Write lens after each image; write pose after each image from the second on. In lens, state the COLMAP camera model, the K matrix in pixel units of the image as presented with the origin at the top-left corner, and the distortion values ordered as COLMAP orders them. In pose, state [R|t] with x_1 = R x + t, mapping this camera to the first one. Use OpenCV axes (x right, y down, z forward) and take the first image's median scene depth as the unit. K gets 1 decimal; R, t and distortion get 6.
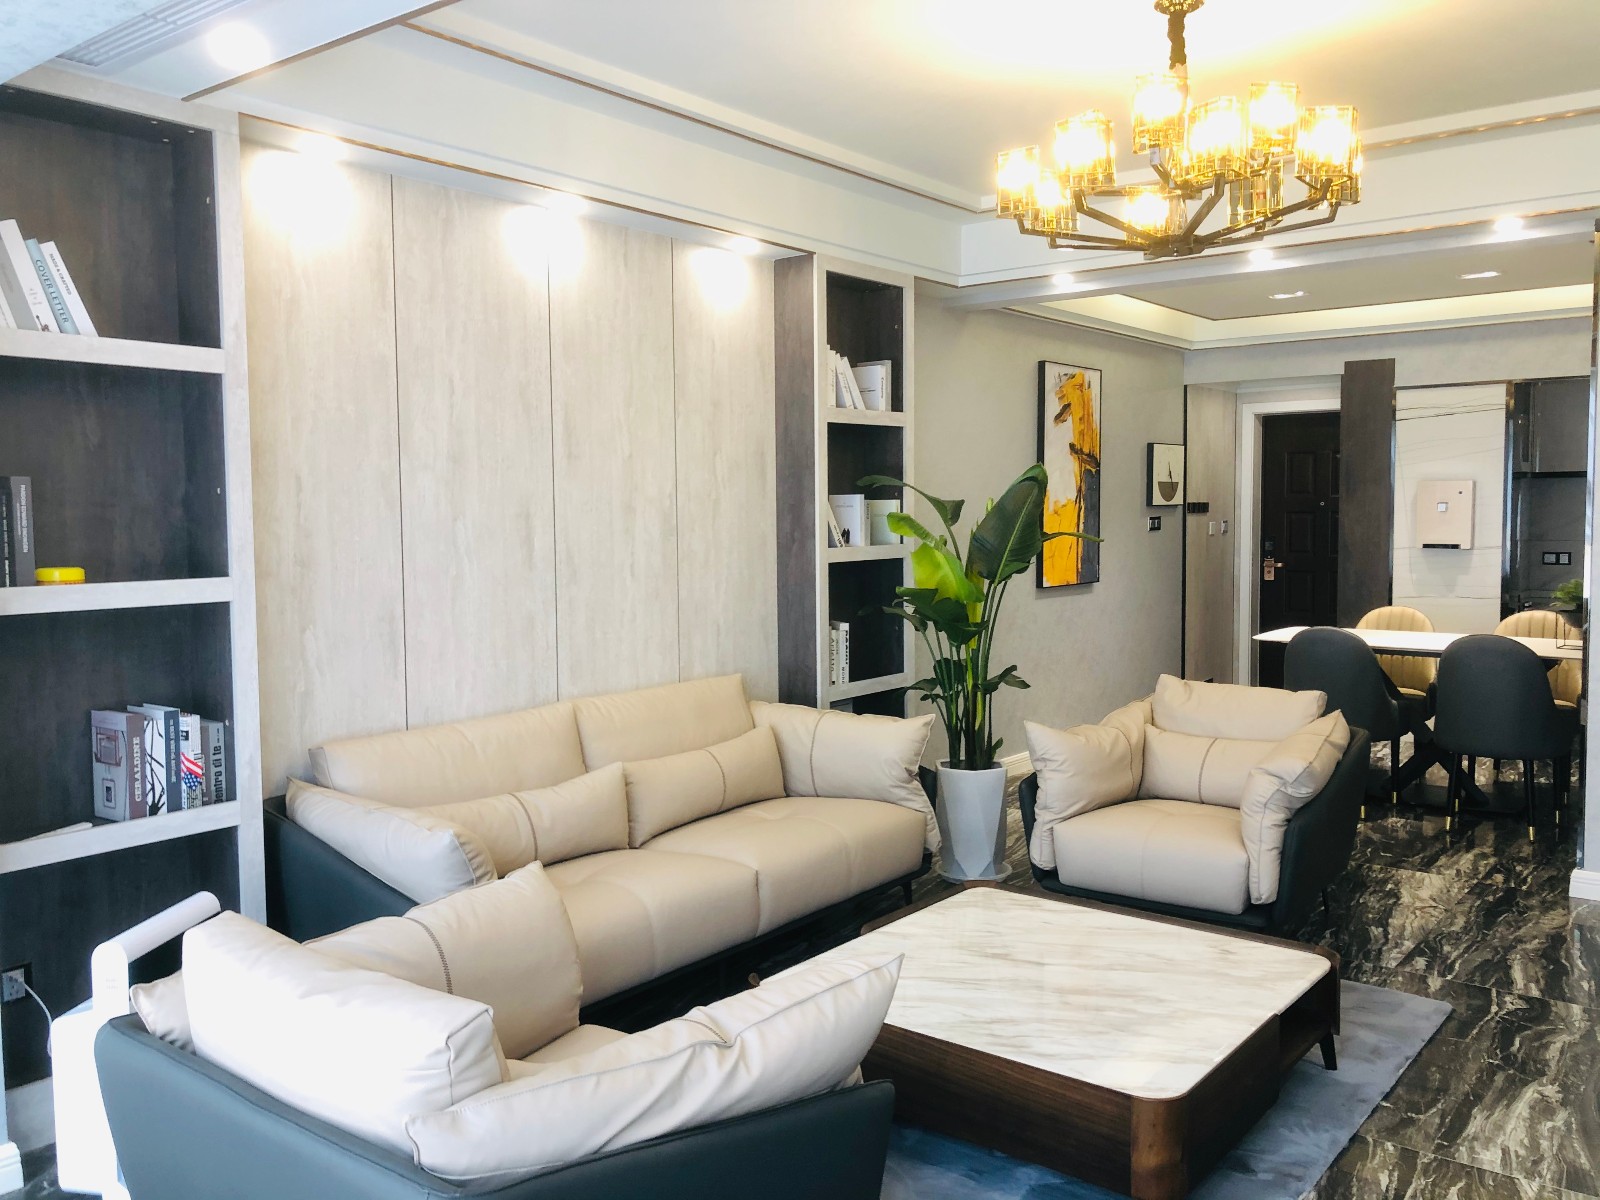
lens RADIAL K [[1318.4, 0, 807.3], [0, 1318.4, 588.3], [0, 0, 1]] dist [0.050759, -0.067761]
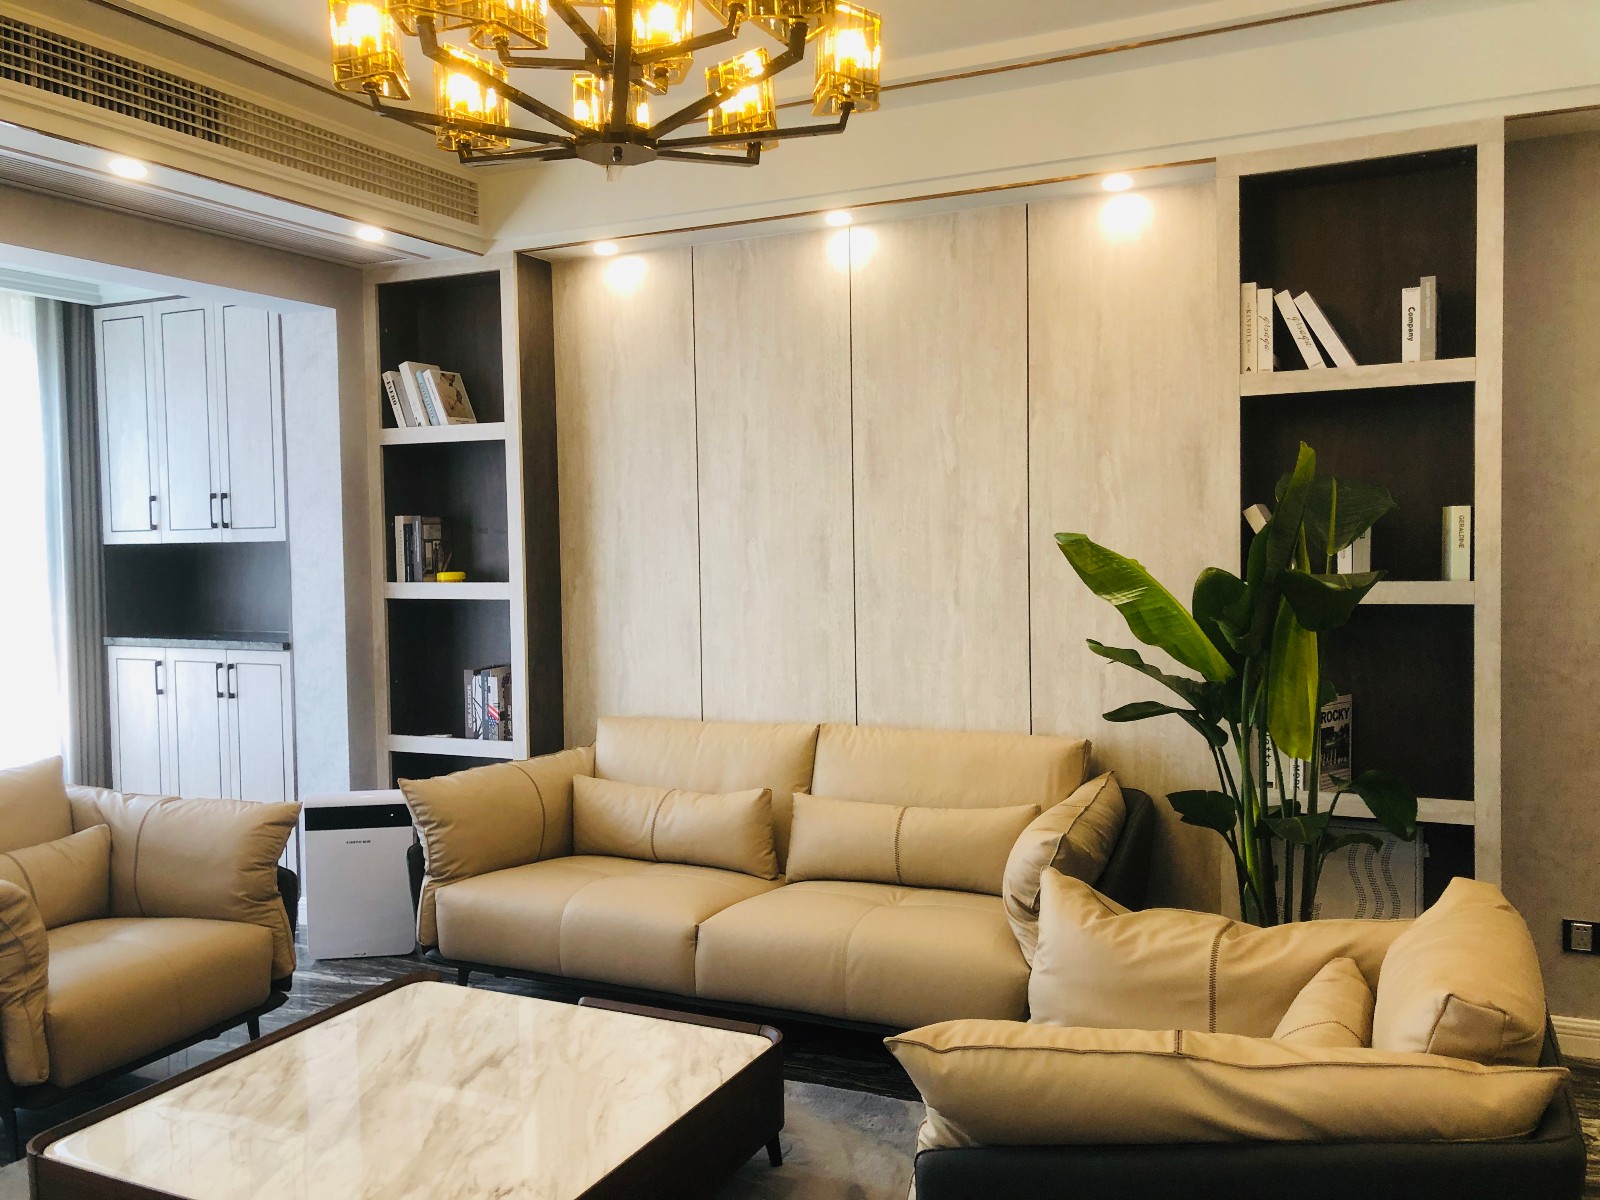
lens RADIAL K [[1318.4, 0, 807.3], [0, 1318.4, 588.3], [0, 0, 1]] dist [0.050759, -0.067761]
pose [[0.220496, 0.045373, -0.974332, 0.780939], [-0.043645, 0.998376, 0.036616, -0.052590], [0.974411, 0.034451, 0.222118, 0.772722]]
